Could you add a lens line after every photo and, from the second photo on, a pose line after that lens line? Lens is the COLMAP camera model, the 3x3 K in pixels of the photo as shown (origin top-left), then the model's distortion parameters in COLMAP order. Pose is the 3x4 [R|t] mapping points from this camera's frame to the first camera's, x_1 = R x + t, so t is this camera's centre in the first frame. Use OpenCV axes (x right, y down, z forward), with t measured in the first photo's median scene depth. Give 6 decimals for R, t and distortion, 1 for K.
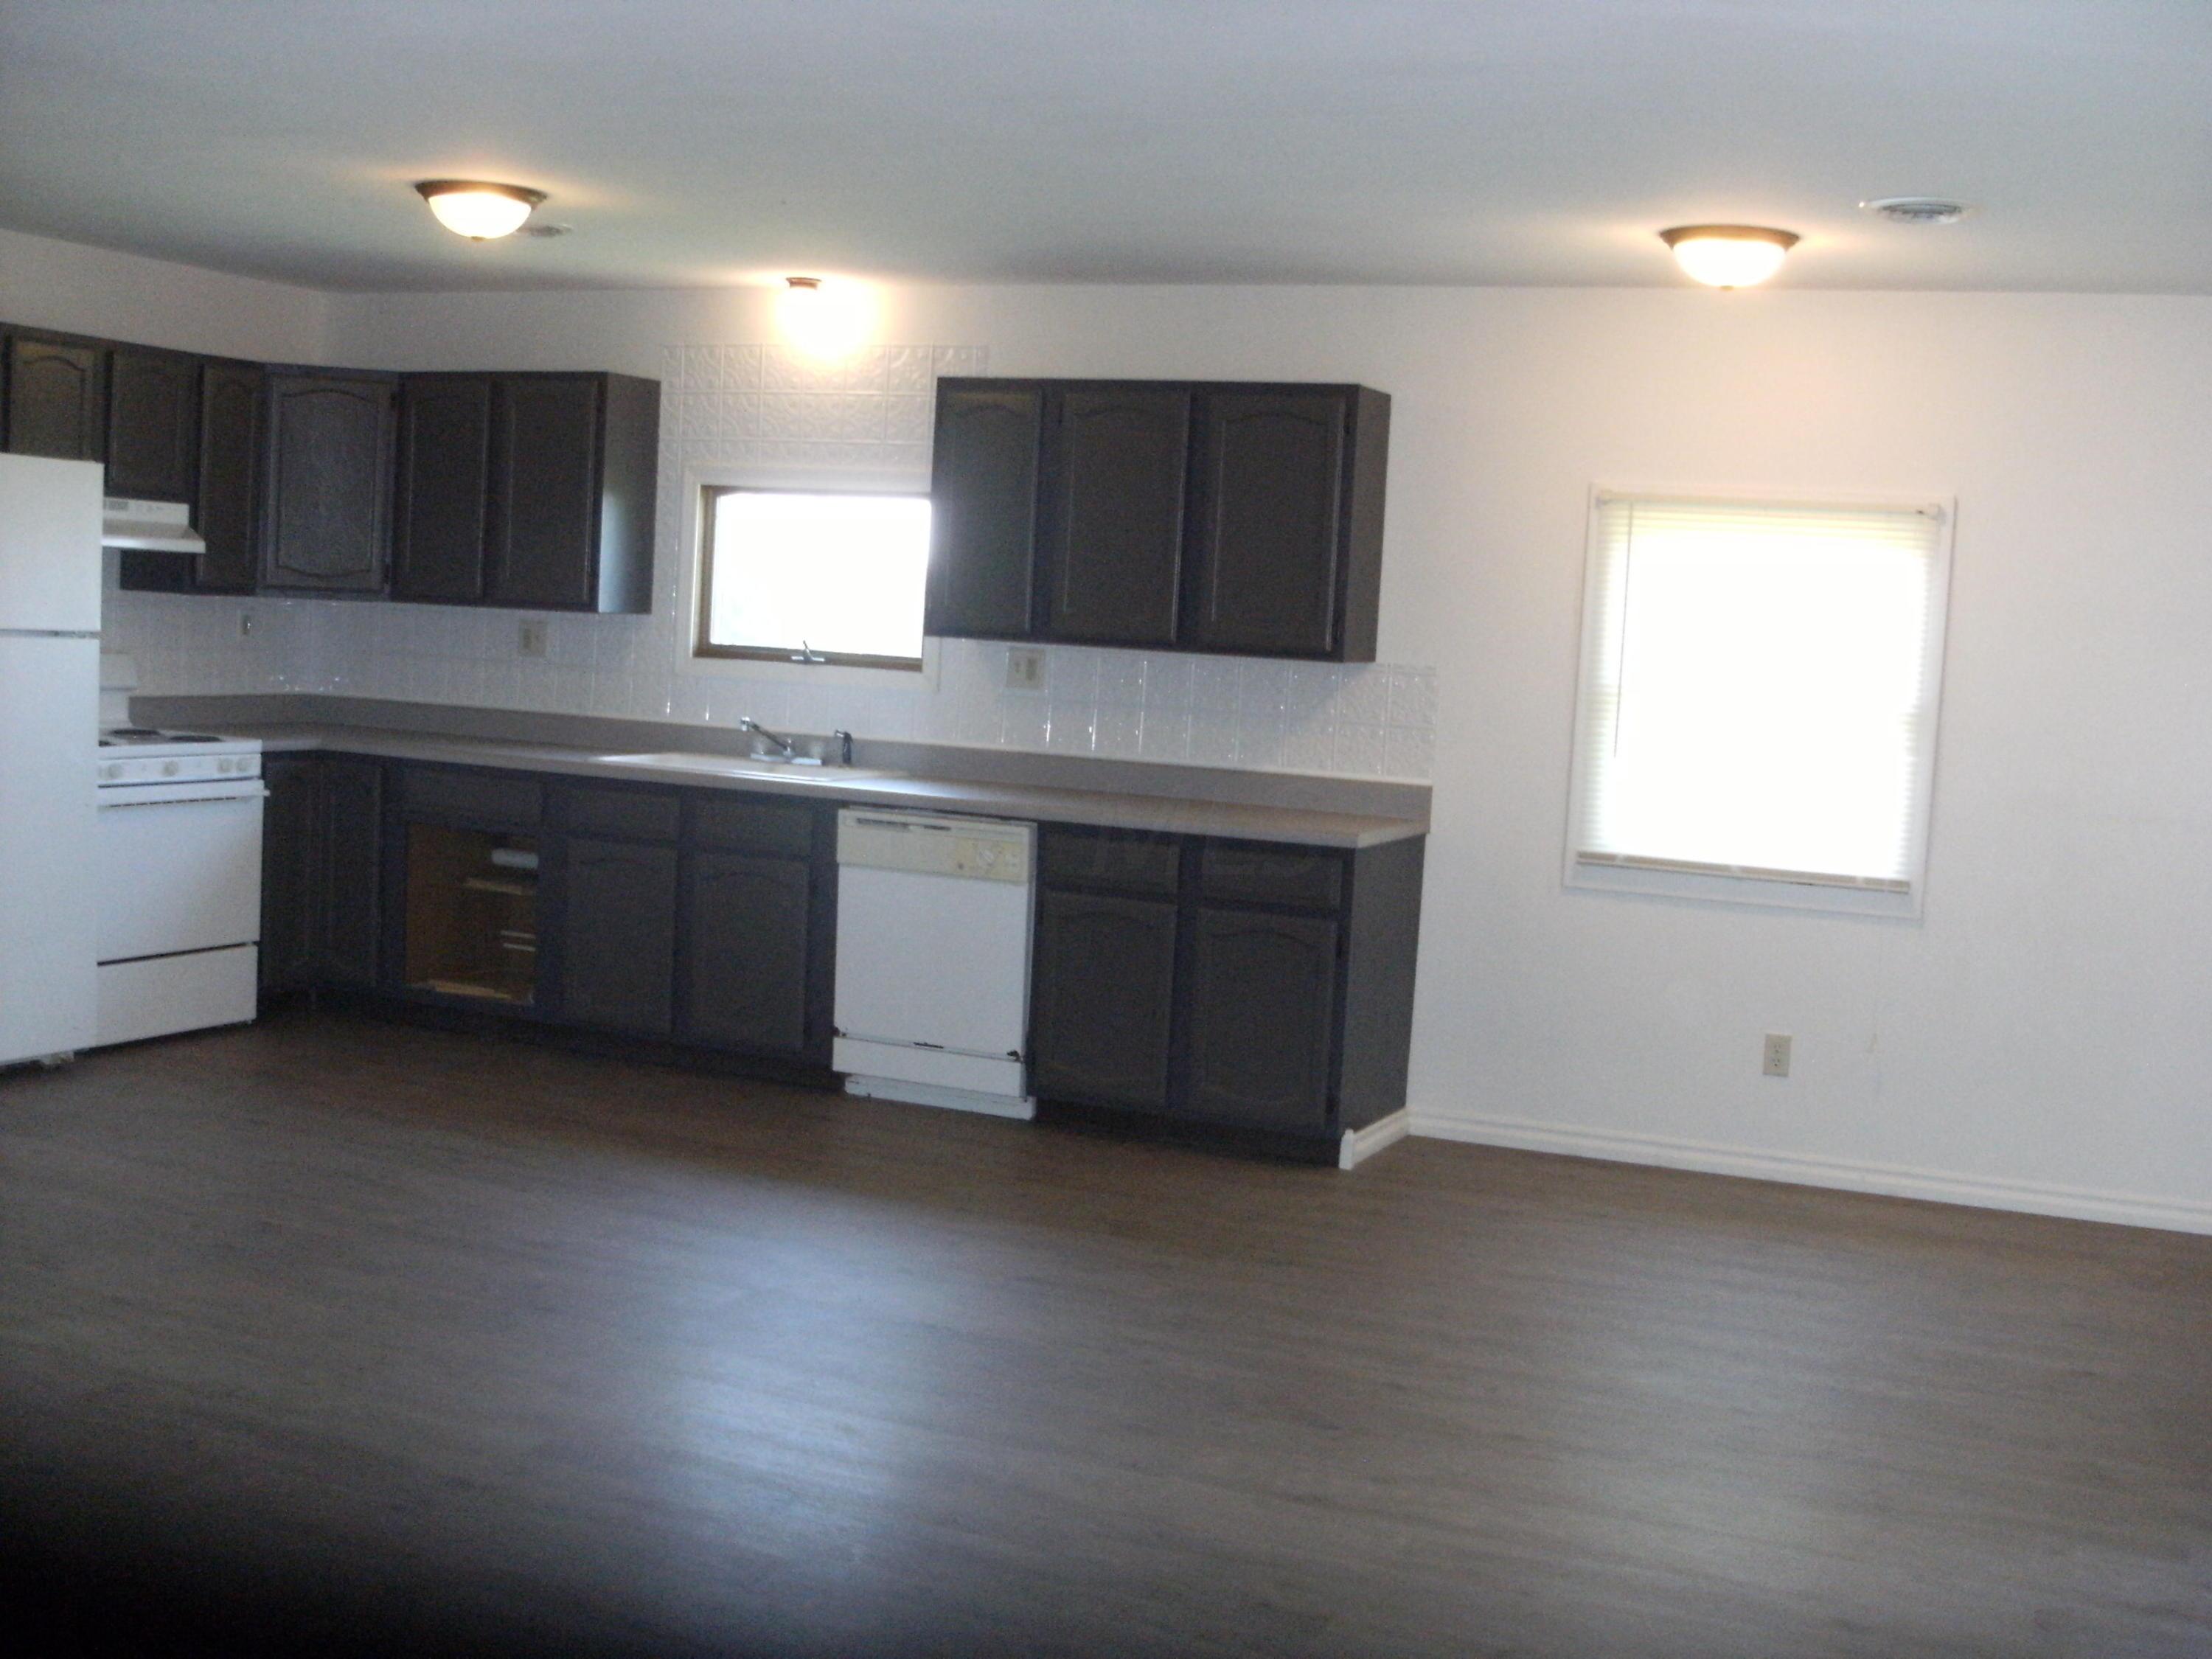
lens RADIAL K [[2513.7, 0, 1106.0], [0, 2513.7, 829.5], [0, 0, 1]] dist [-0.131362, 0.027303]
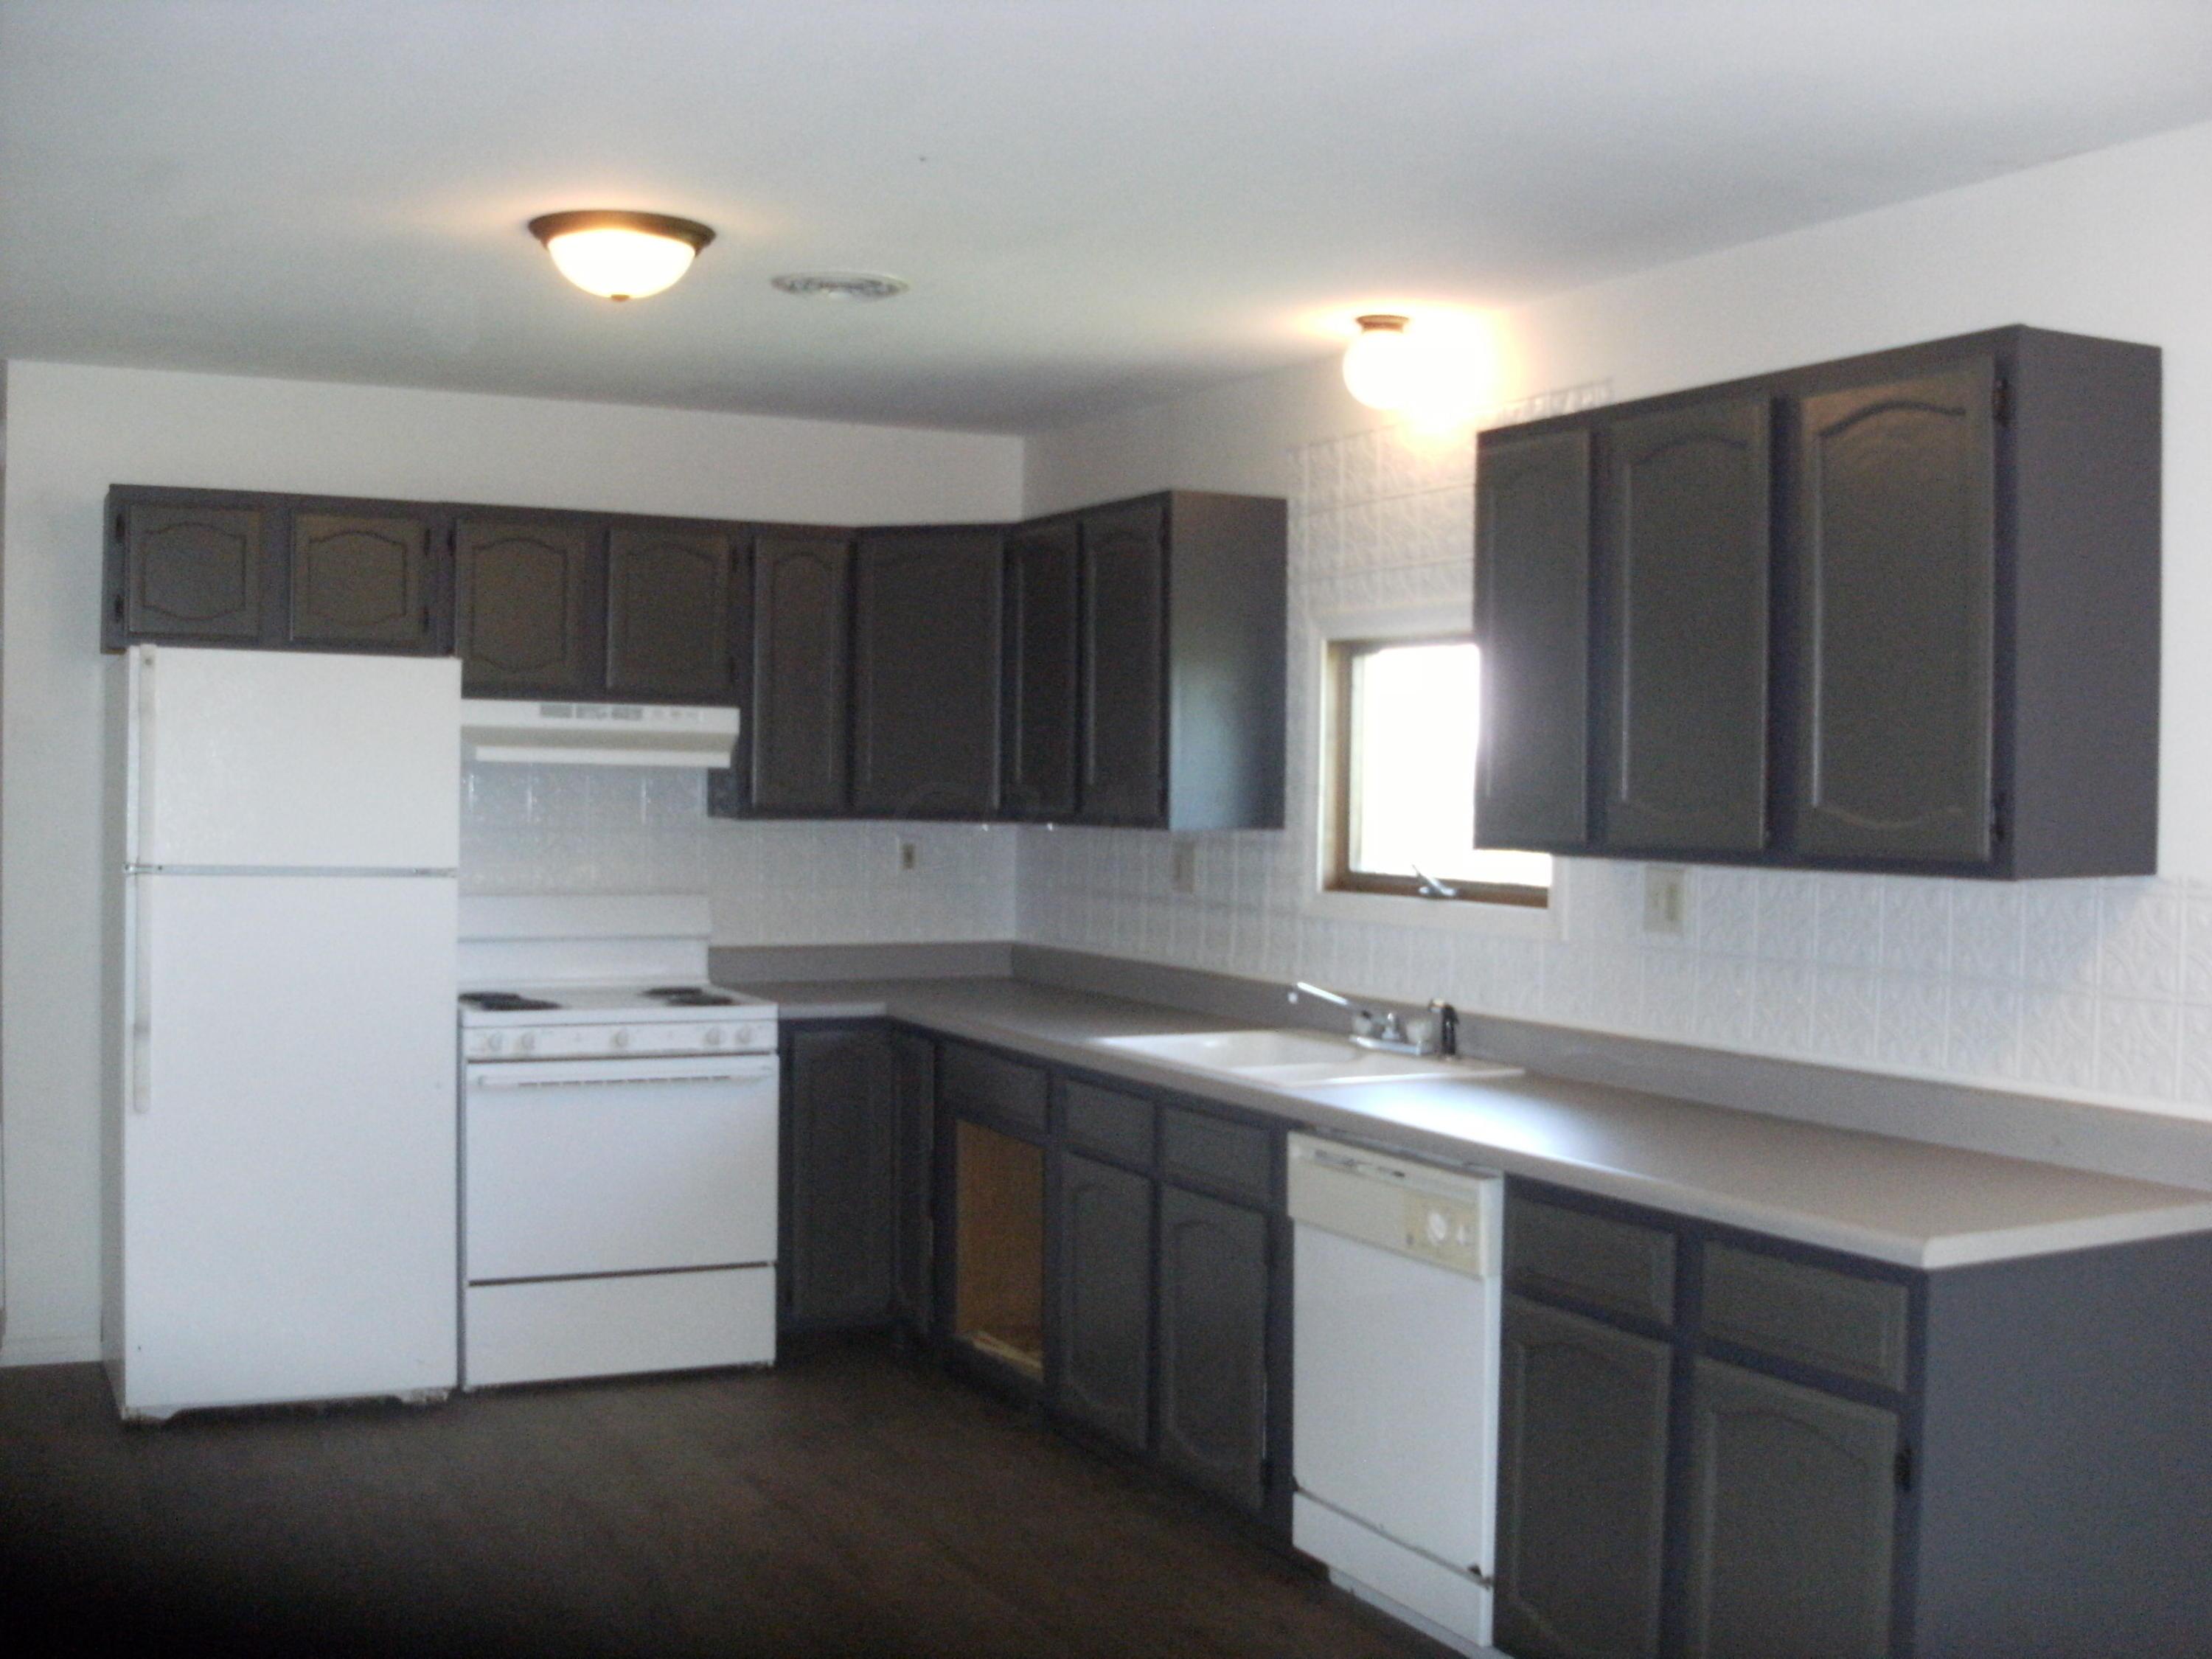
lens RADIAL K [[2513.7, 0, 1106.0], [0, 2513.7, 829.5], [0, 0, 1]] dist [-0.131362, 0.027303]
pose [[0.767792, -0.032557, -0.639871, 0.245252], [-0.028237, 0.996018, -0.084560, -0.027145], [0.640076, 0.082993, 0.763816, 0.459838]]
